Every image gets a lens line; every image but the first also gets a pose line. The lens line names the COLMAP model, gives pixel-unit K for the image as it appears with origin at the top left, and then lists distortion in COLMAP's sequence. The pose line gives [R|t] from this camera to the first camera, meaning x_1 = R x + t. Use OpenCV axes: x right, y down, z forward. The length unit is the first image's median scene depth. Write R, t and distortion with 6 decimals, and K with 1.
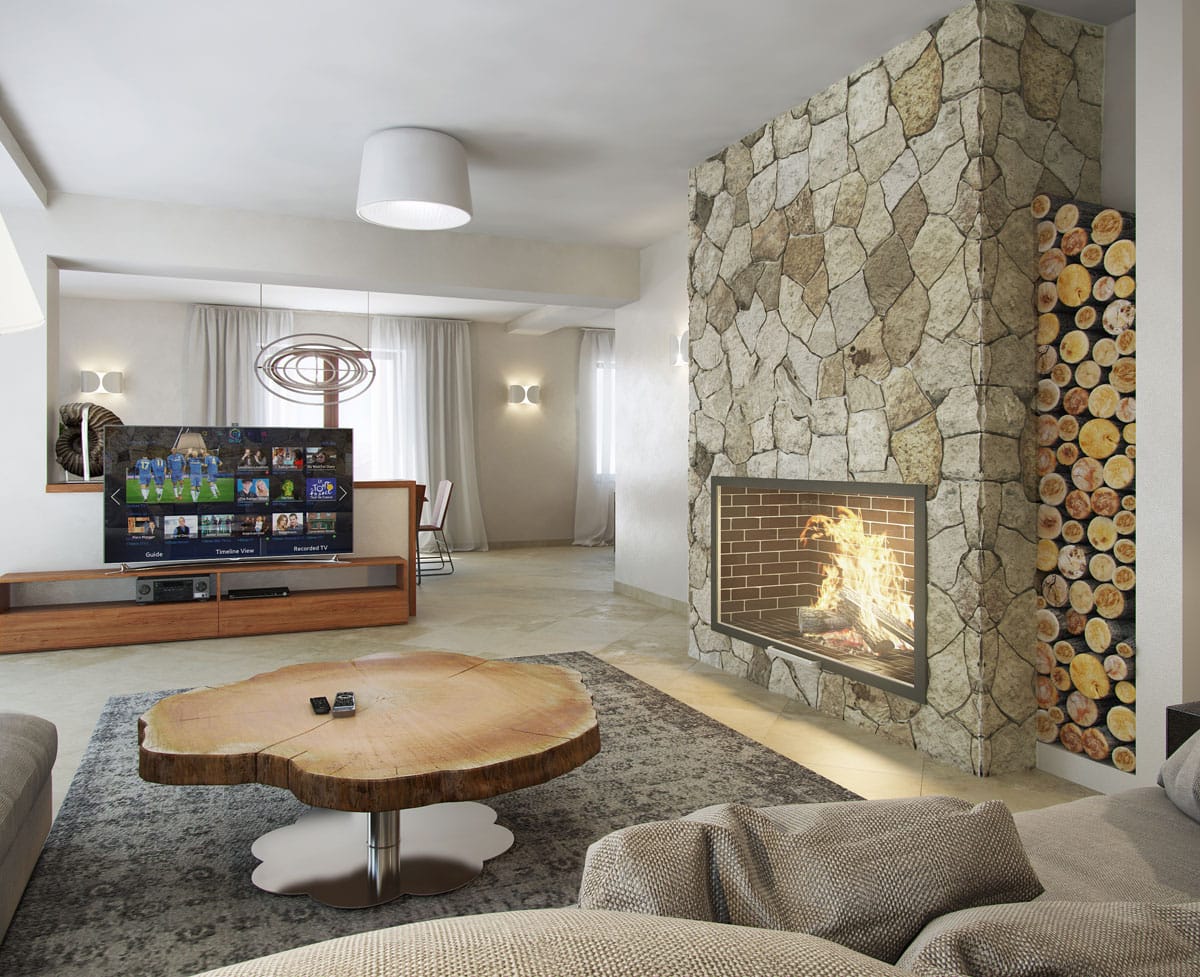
lens RADIAL K [[888.1, 0, 600.0], [0, 888.1, 488.5], [0, 0, 1]] dist [-0.000720, -0.000122]
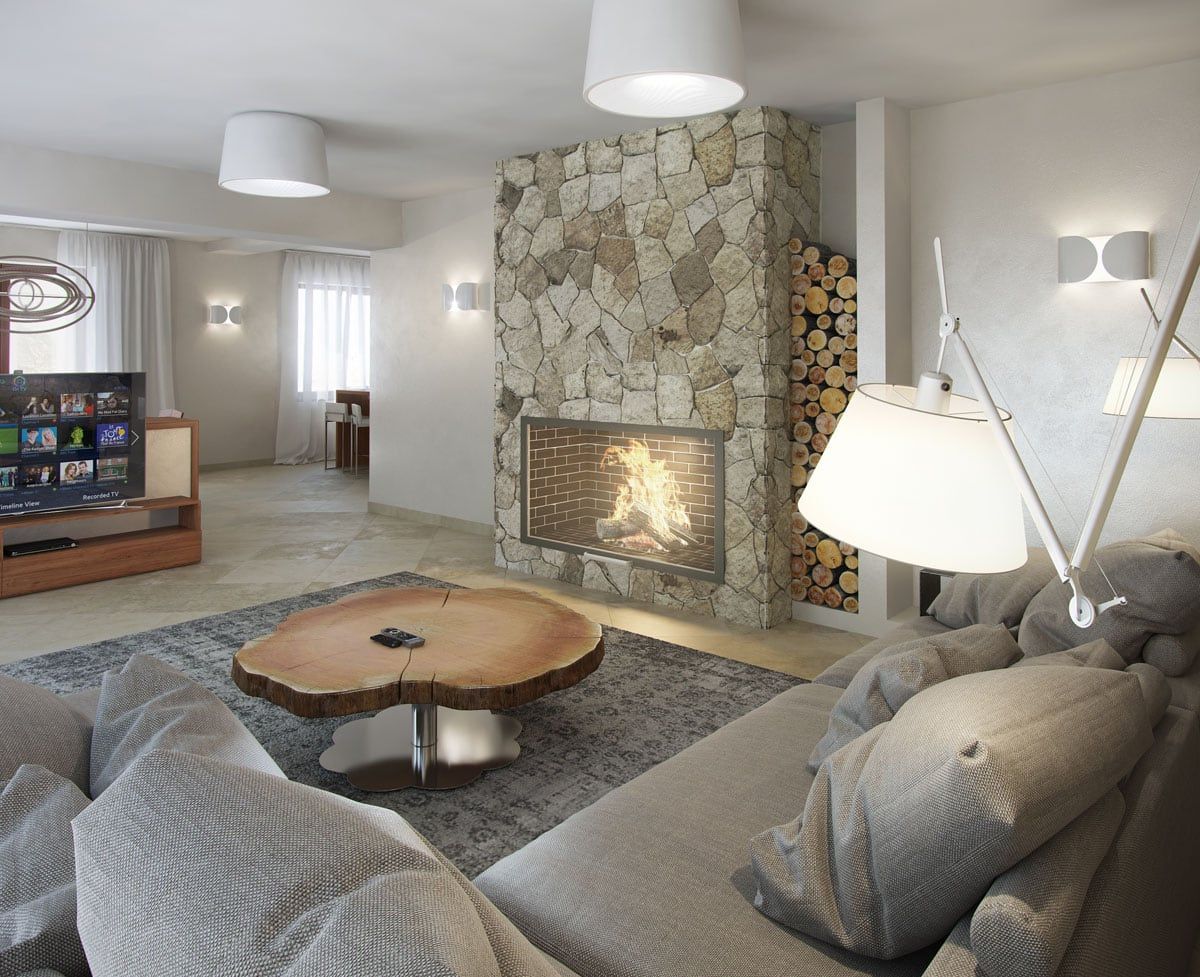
lens RADIAL K [[887.2, 0, 598.4], [0, 887.2, 378.1], [0, 0, 1]] dist [0.000454, 0.000985]
pose [[0.899789, -0.013397, 0.436119, -0.360064], [0.014485, 0.999895, 0.000832, -0.076543], [-0.436084, 0.005568, 0.899889, -0.162047]]
